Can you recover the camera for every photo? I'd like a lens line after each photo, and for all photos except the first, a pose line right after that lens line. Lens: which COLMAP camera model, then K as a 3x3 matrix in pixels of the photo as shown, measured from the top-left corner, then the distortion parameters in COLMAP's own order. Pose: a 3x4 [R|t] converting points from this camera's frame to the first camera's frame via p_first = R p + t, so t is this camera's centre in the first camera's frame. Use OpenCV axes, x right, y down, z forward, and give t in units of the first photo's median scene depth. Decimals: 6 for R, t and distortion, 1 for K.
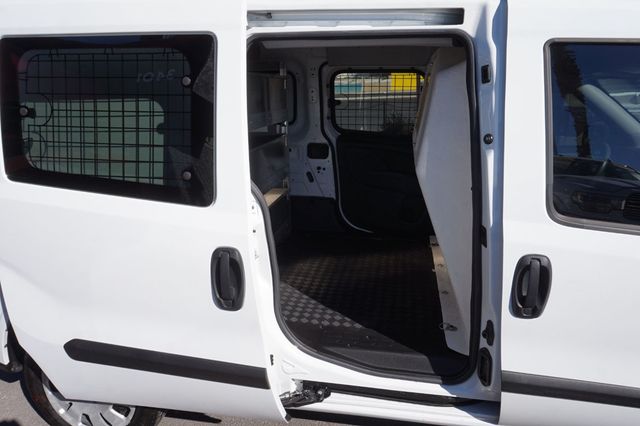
lens RADIAL K [[434.3, 0, 320.0], [0, 434.3, 213.0], [0, 0, 1]] dist [-0.043243, 0.044604]
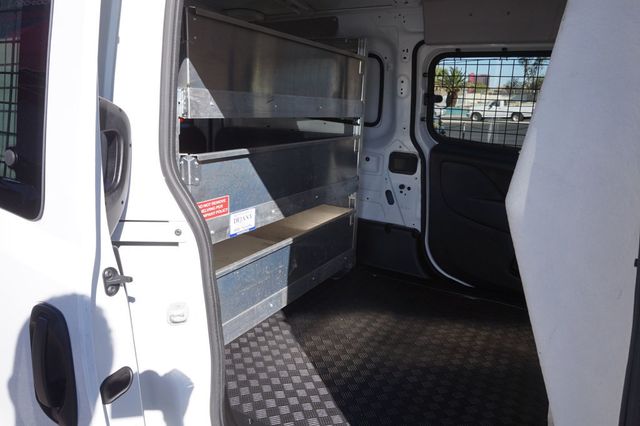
lens RADIAL K [[434.3, 0, 320.0], [0, 434.3, 213.0], [0, 0, 1]] dist [-0.043243, 0.044604]
pose [[0.945800, 0.118103, -0.302511, 0.094660], [-0.130416, 0.991242, -0.020755, -0.025923], [0.297411, 0.059082, 0.952920, 0.265602]]
